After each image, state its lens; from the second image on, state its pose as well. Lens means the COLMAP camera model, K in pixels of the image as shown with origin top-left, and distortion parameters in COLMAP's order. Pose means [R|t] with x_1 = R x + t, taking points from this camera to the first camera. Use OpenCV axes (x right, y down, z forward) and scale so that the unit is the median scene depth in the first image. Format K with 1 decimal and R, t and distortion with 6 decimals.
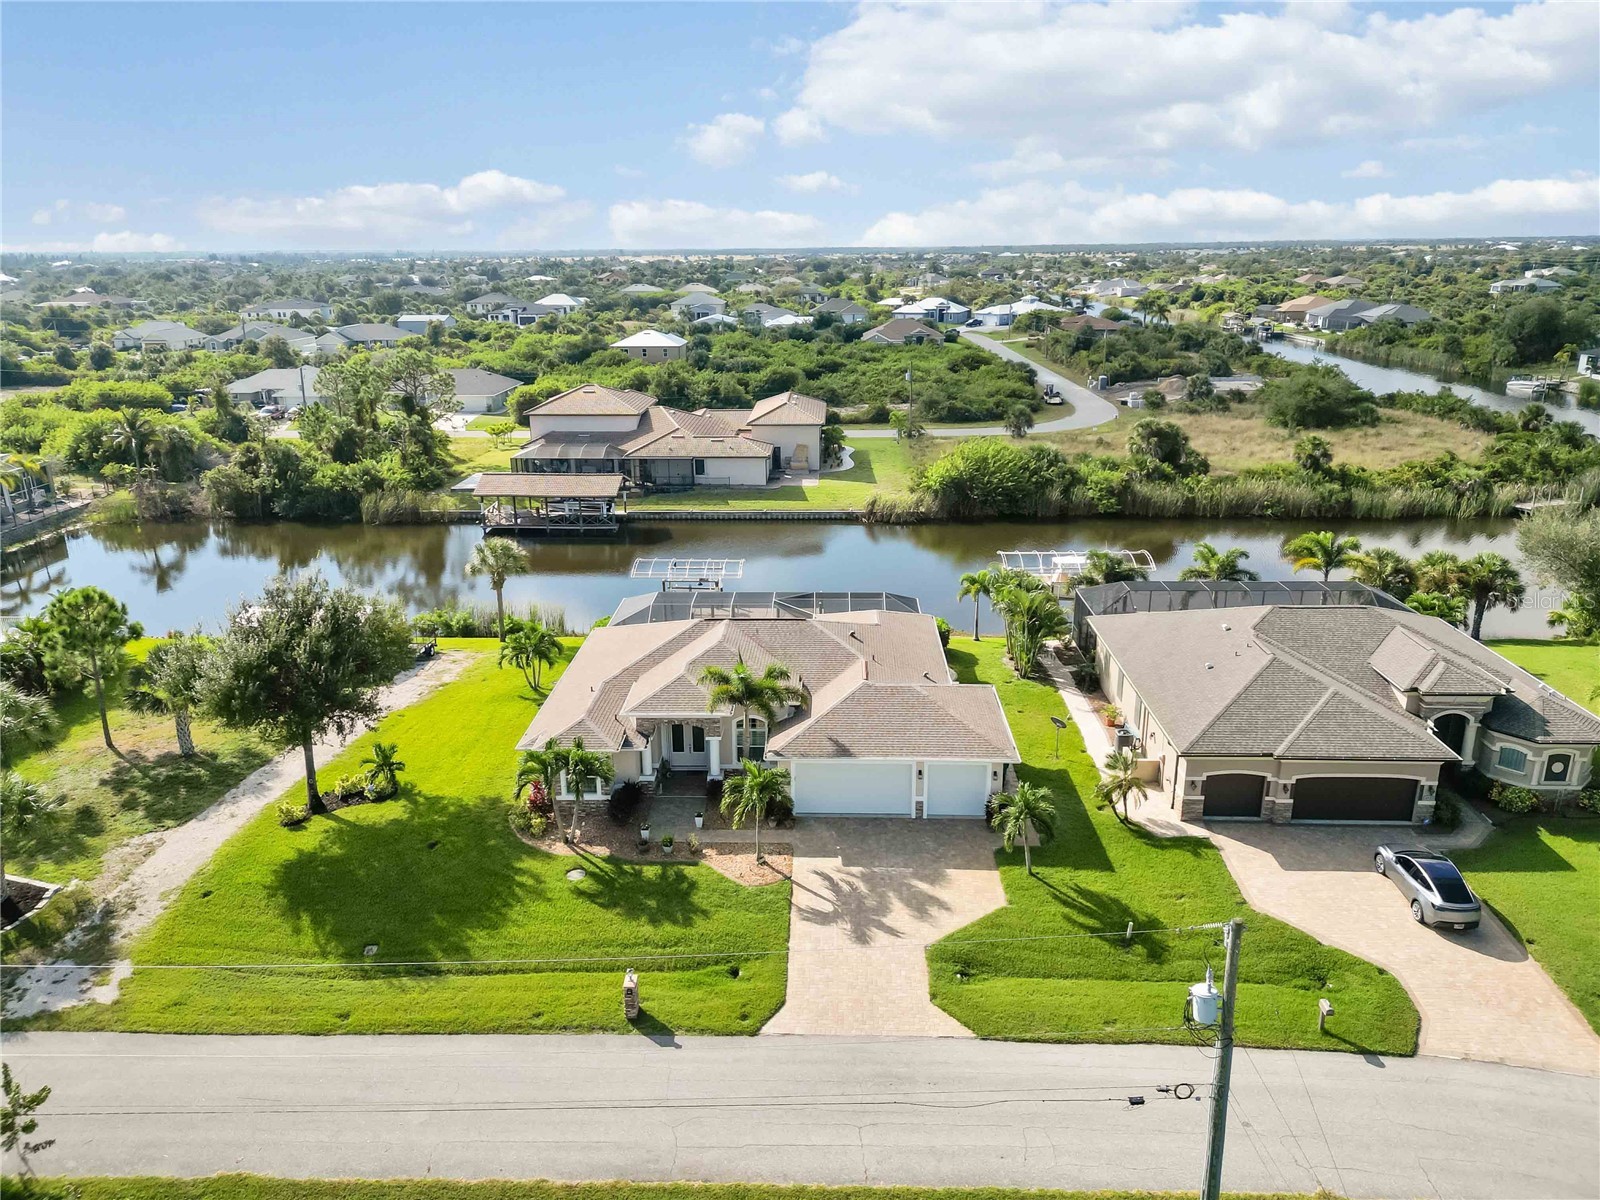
lens RADIAL K [[1119.8, 0, 804.1], [0, 1119.8, 600.1], [0, 0, 1]] dist [0.073967, -0.074115]
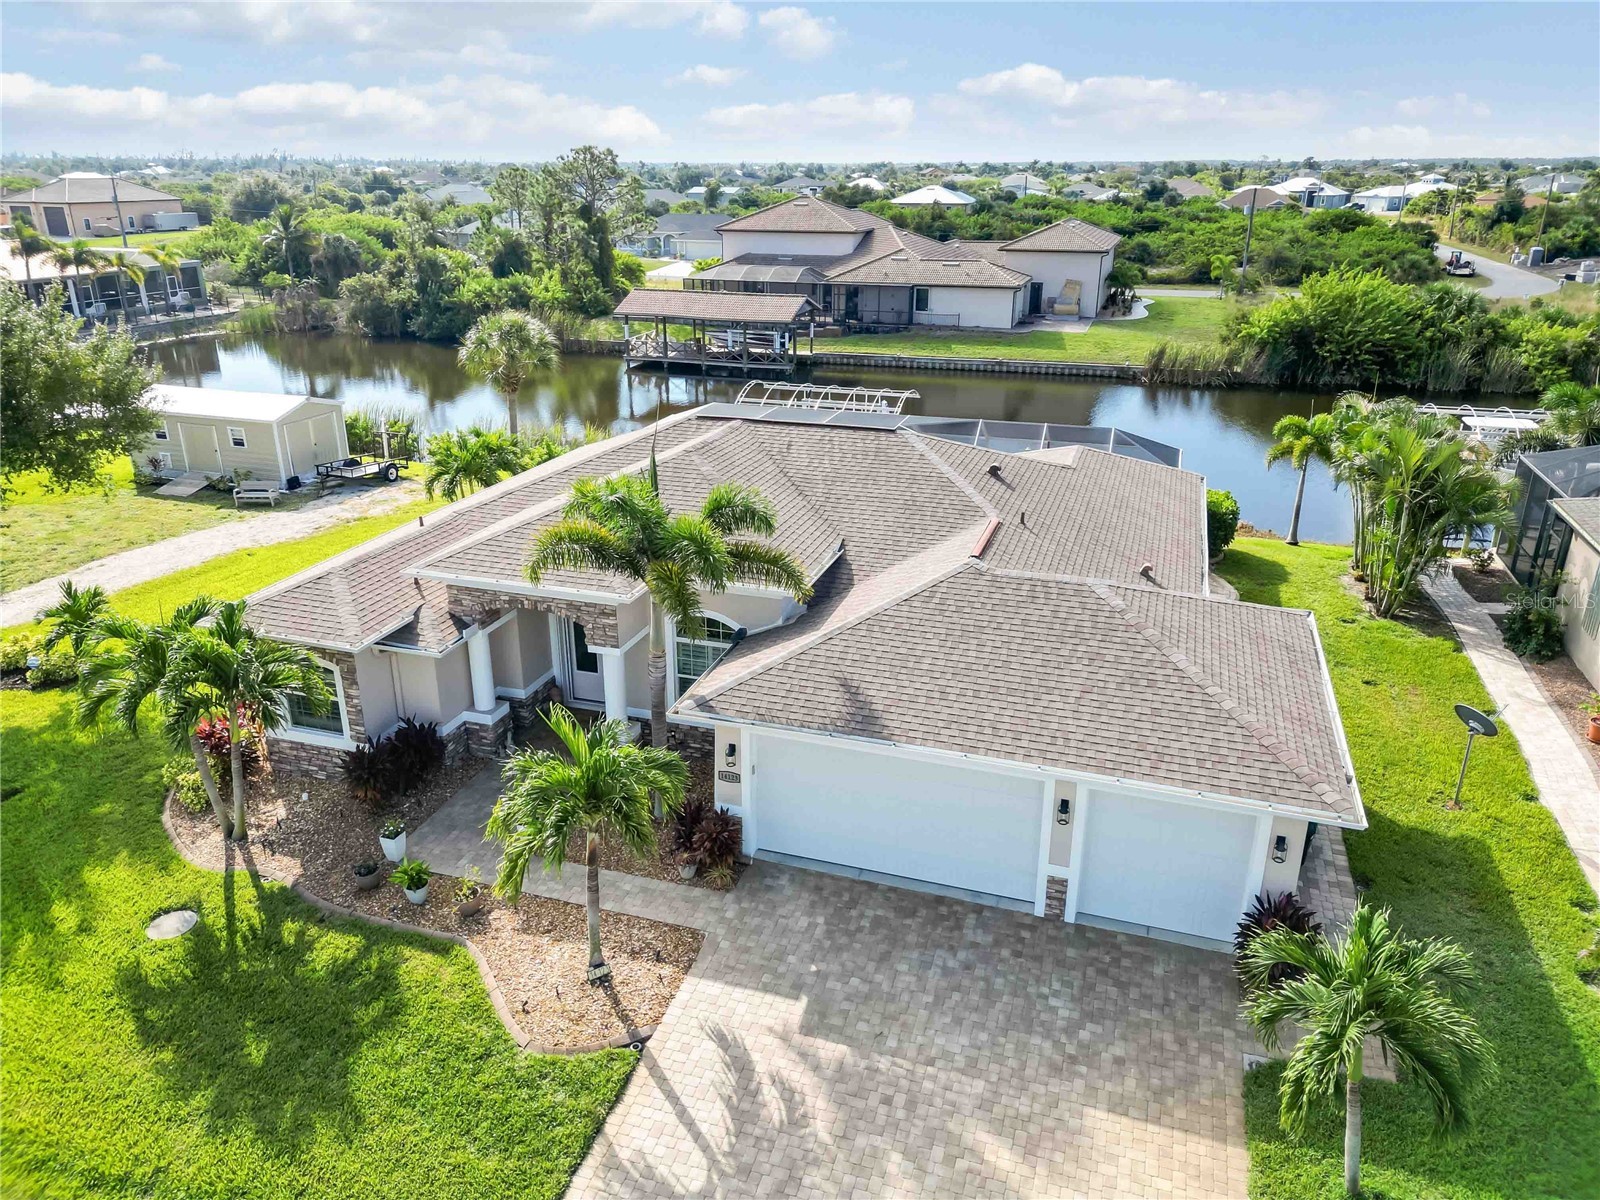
lens RADIAL K [[1115.4, 0, 799.0], [0, 1115.4, 612.0], [0, 0, 1]] dist [0.057660, -0.050475]
pose [[0.958147, 0.113634, -0.262759, 0.081541], [-0.093618, 0.991754, 0.087523, 0.048593], [0.270538, -0.059261, 0.960884, 0.462485]]
